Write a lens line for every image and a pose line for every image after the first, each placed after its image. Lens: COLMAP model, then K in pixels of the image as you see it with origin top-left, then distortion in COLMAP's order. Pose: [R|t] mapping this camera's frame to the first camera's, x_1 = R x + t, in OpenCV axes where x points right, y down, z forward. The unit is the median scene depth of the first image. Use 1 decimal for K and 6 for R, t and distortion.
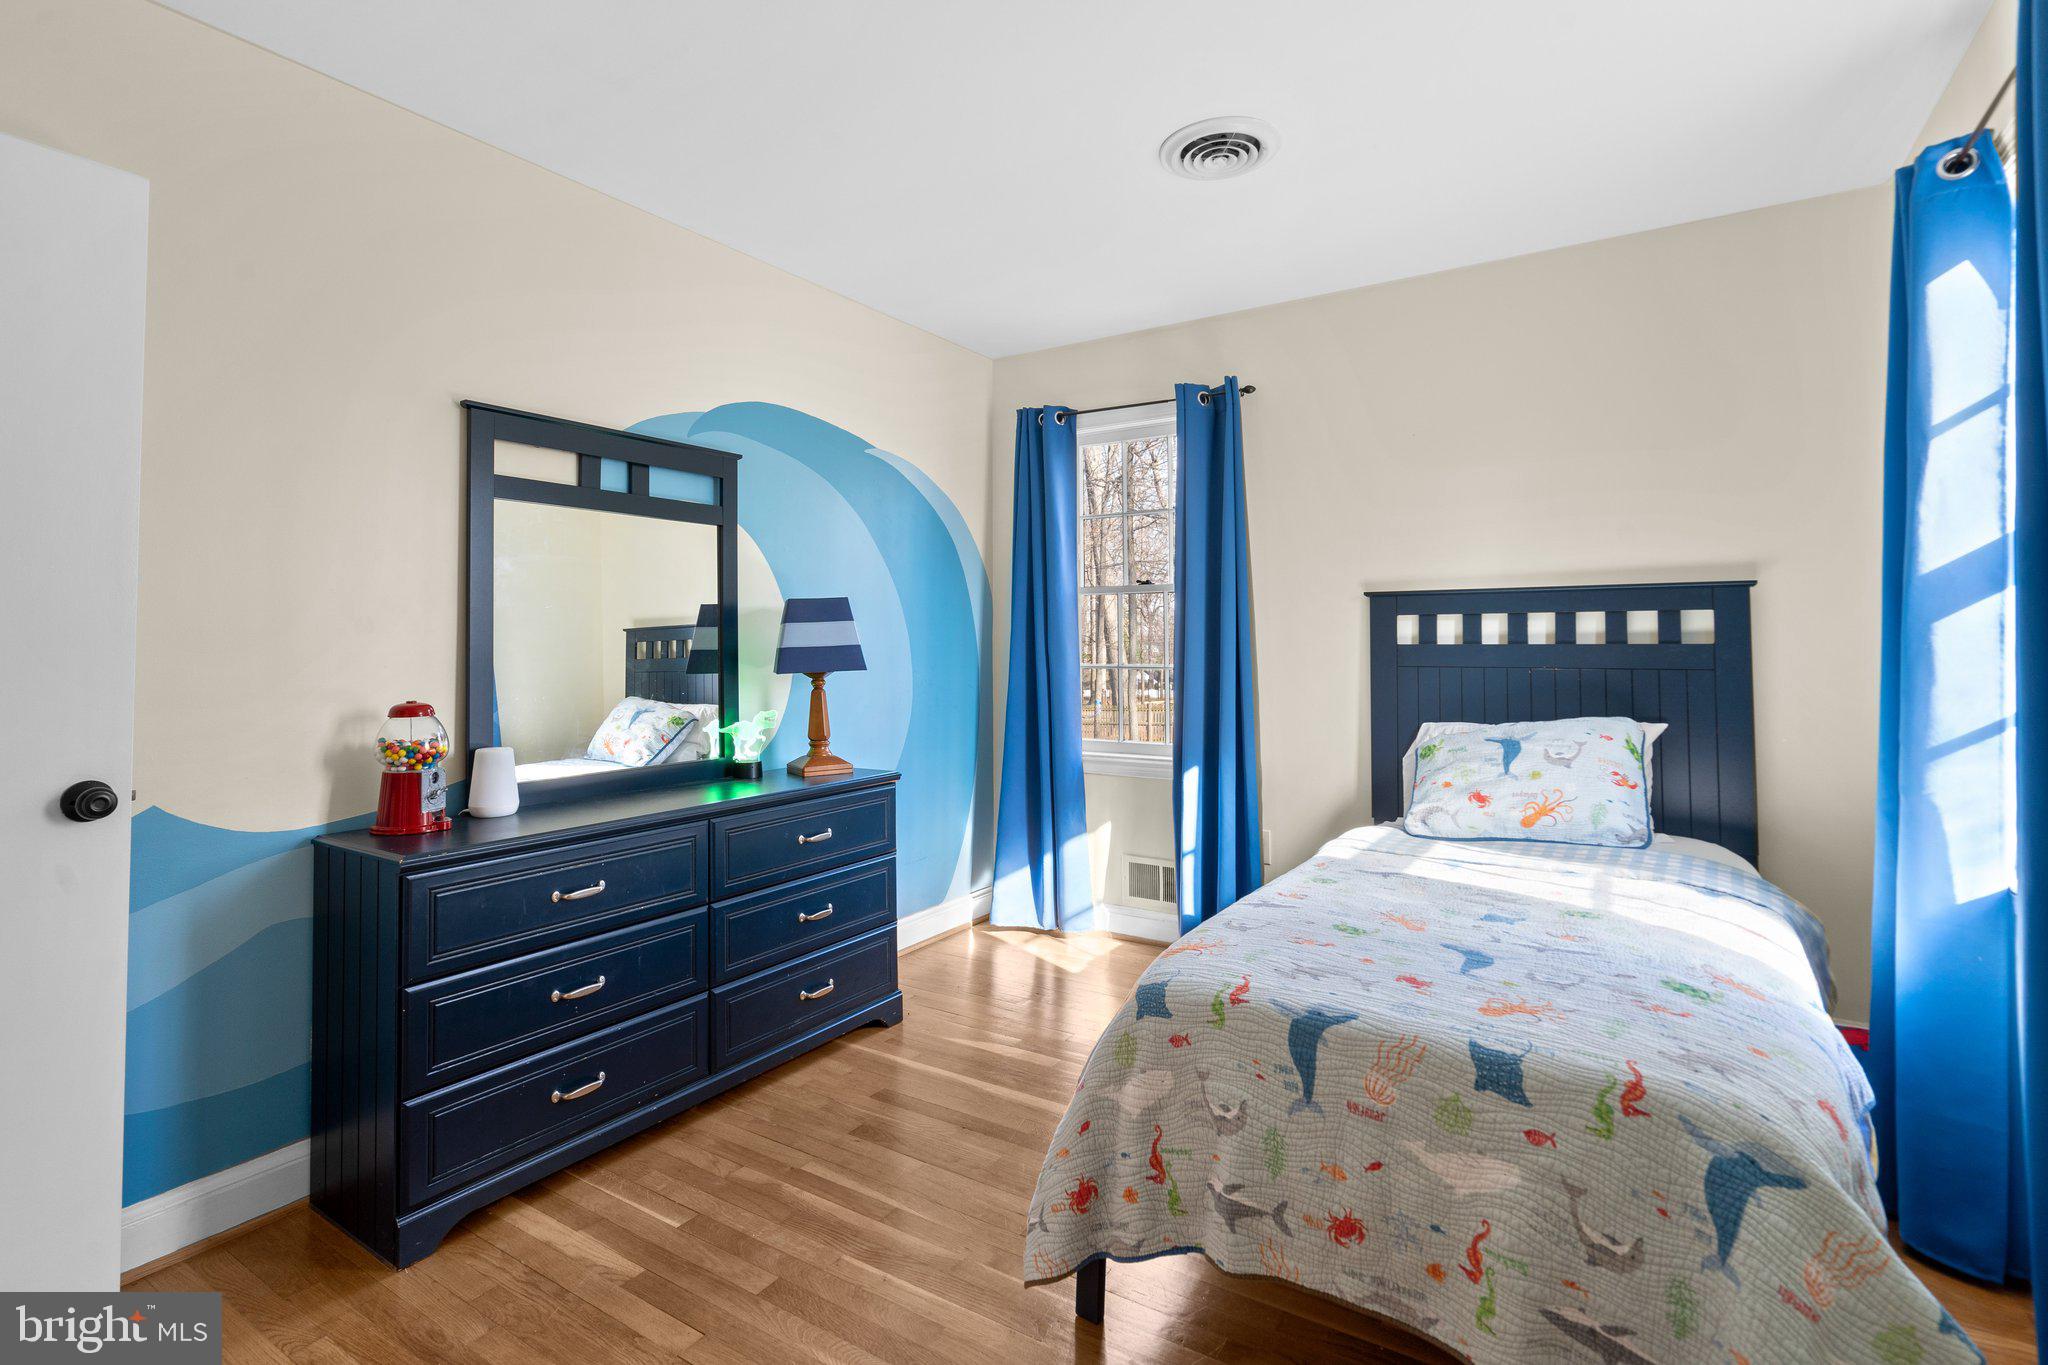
lens RADIAL K [[941.7, 0, 998.3], [0, 941.7, 624.4], [0, 0, 1]] dist [-0.003094, 0.001097]
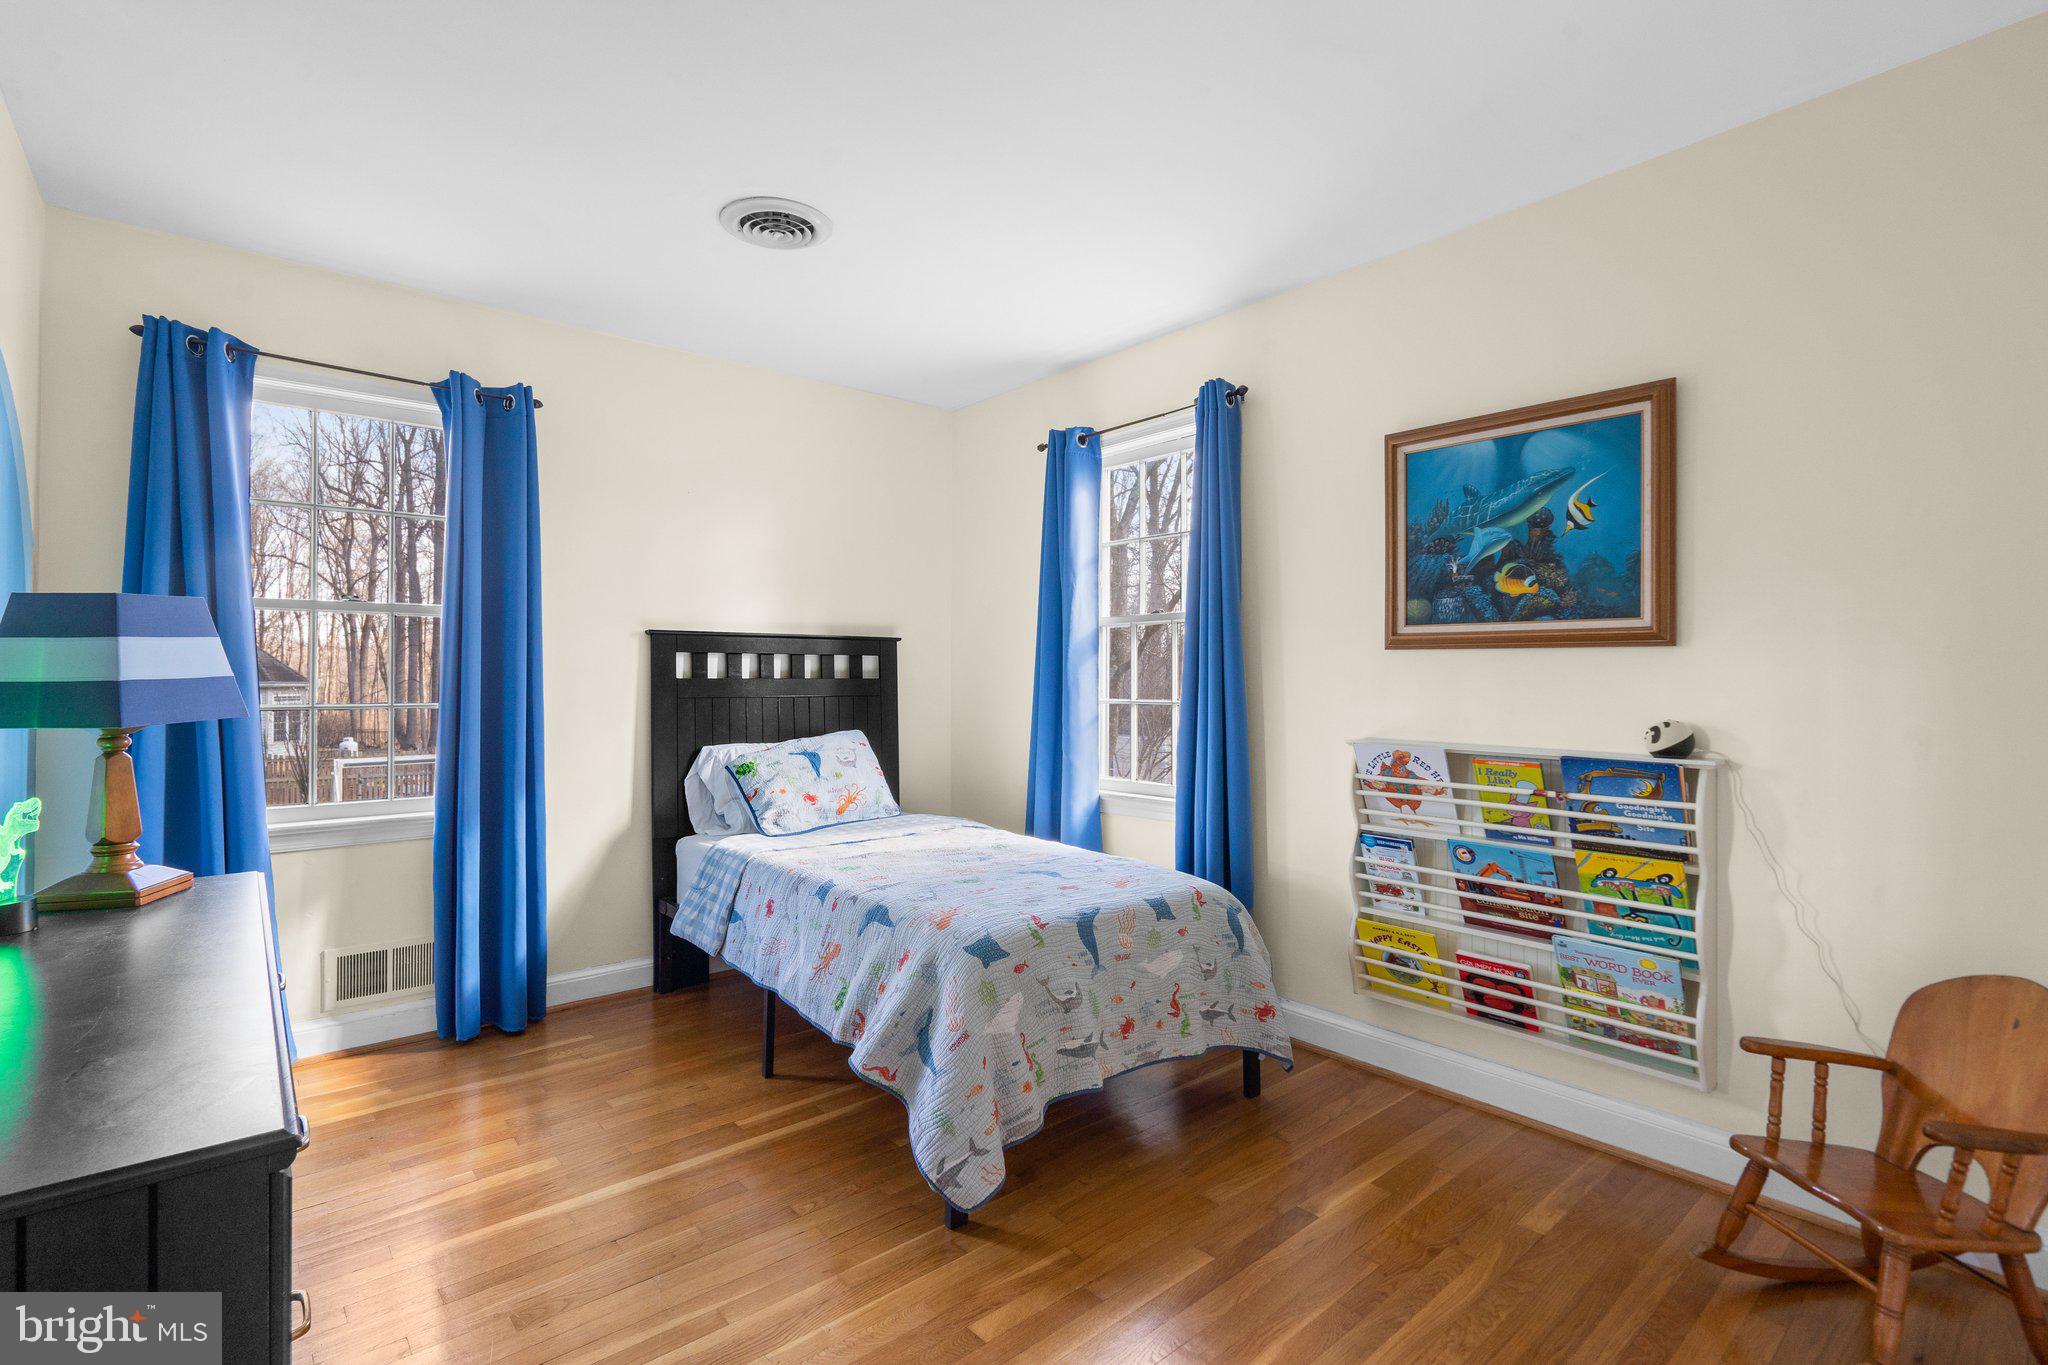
lens RADIAL K [[941.7, 0, 1022.5], [0, 941.7, 686.8], [0, 0, 1]] dist [-0.003094, 0.001097]
pose [[0.299297, -0.005039, 0.954147, -0.613035], [-0.020438, 0.999723, 0.011690, 0.011425], [-0.953941, -0.023000, 0.299111, 0.333250]]
